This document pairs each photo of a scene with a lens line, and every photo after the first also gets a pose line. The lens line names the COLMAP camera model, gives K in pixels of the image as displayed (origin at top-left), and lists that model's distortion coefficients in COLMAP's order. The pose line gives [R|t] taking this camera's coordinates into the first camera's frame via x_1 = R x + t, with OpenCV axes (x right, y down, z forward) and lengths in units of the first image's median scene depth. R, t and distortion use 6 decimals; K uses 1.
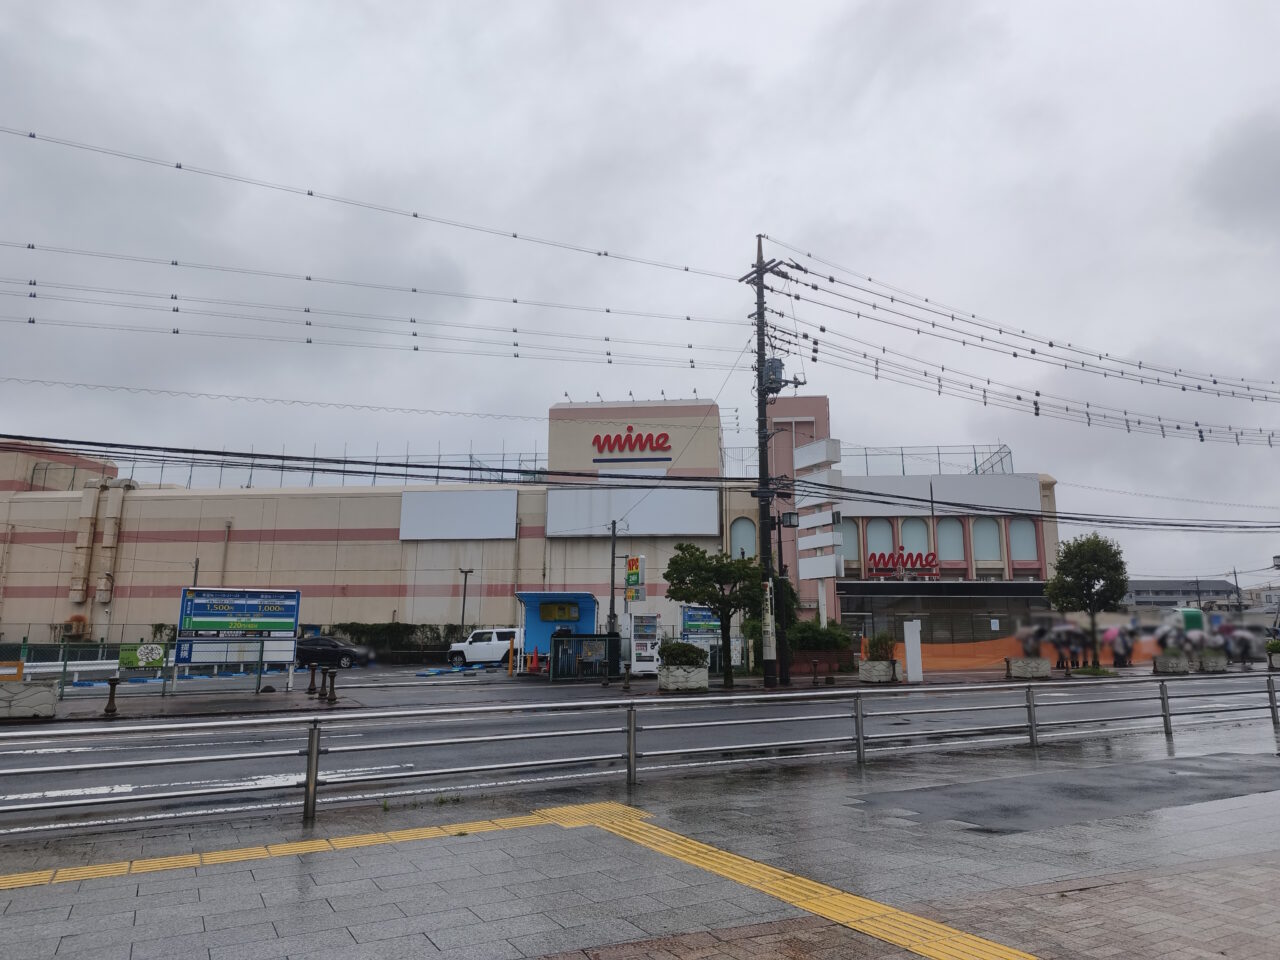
lens RADIAL K [[862.8, 0, 640.0], [0, 862.8, 480.0], [0, 0, 1]] dist [0.068527, -0.069723]
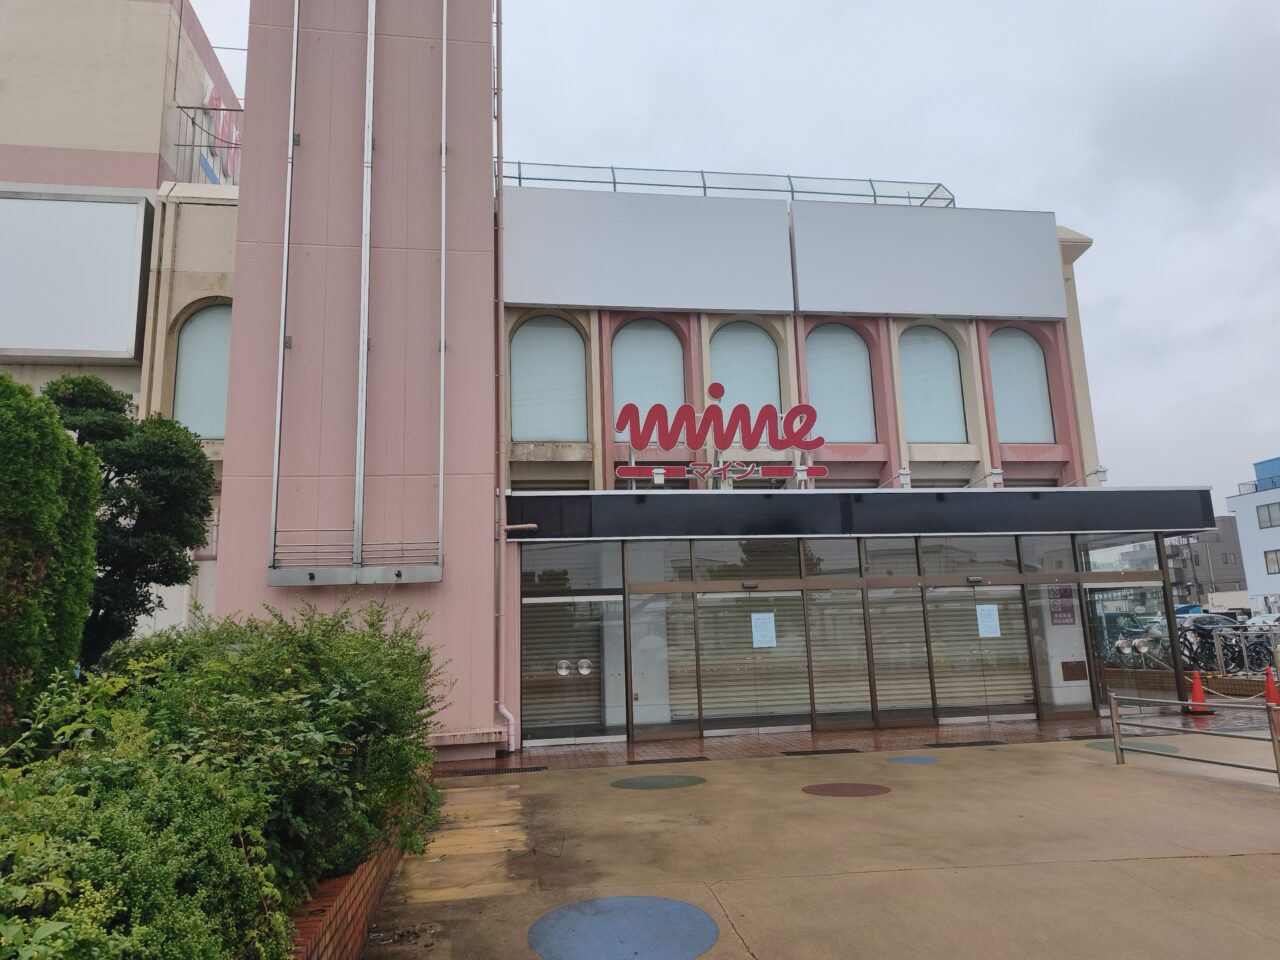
lens RADIAL K [[862.8, 0, 640.0], [0, 862.8, 480.0], [0, 0, 1]] dist [0.068527, -0.069723]
pose [[0.962701, 0.010363, 0.270370, 0.186709], [-0.010071, 0.999946, -0.002468, 0.110884], [-0.270381, -0.000347, 0.962753, 0.692507]]
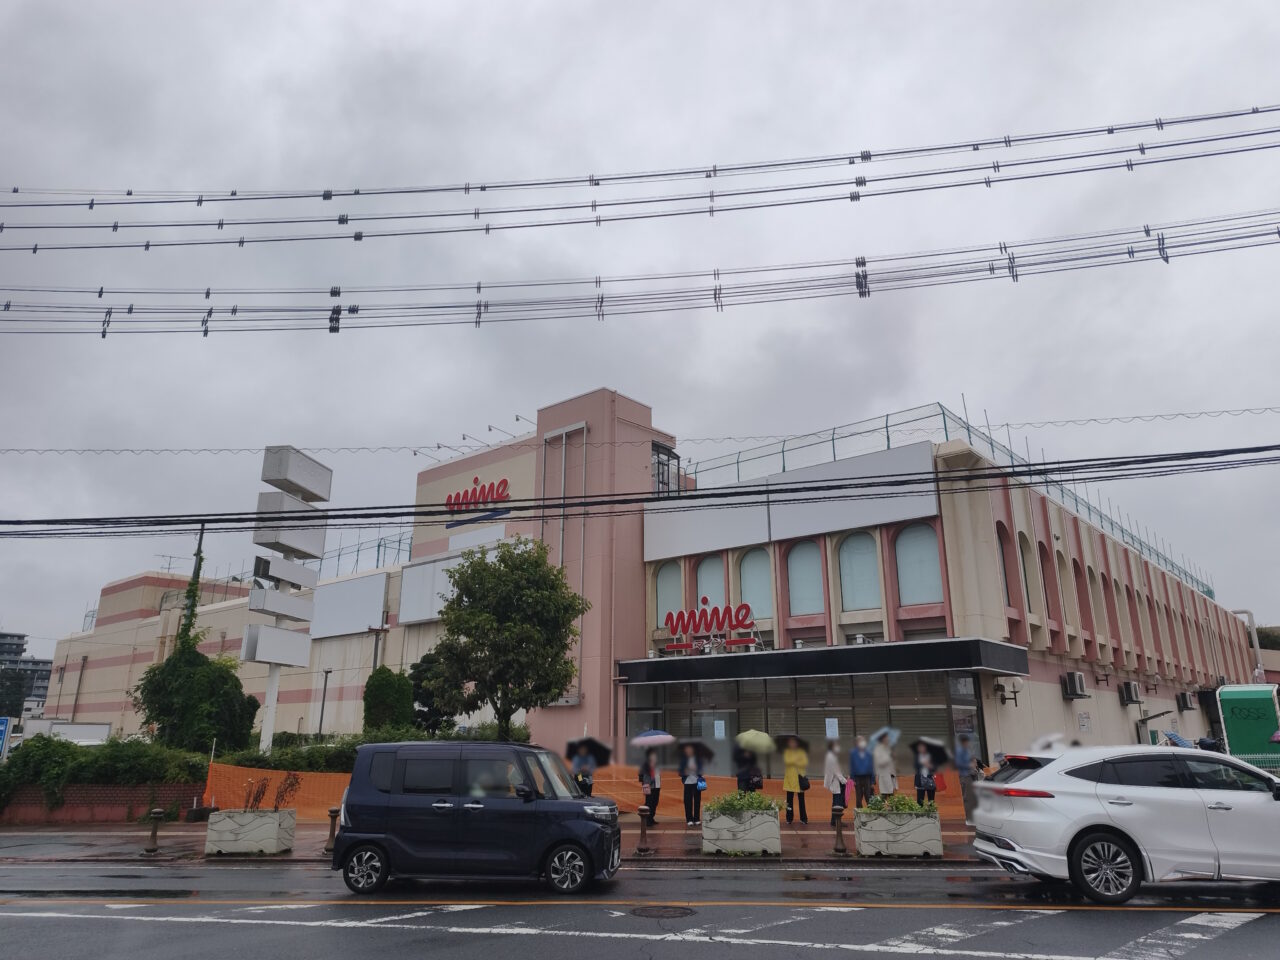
lens RADIAL K [[862.8, 0, 640.0], [0, 862.8, 480.0], [0, 0, 1]] dist [0.068527, -0.069723]
pose [[0.826124, -0.162953, -0.539412, 0.599013], [0.104549, 0.984978, -0.137435, 0.072568], [0.553705, 0.057143, 0.830750, 0.454524]]
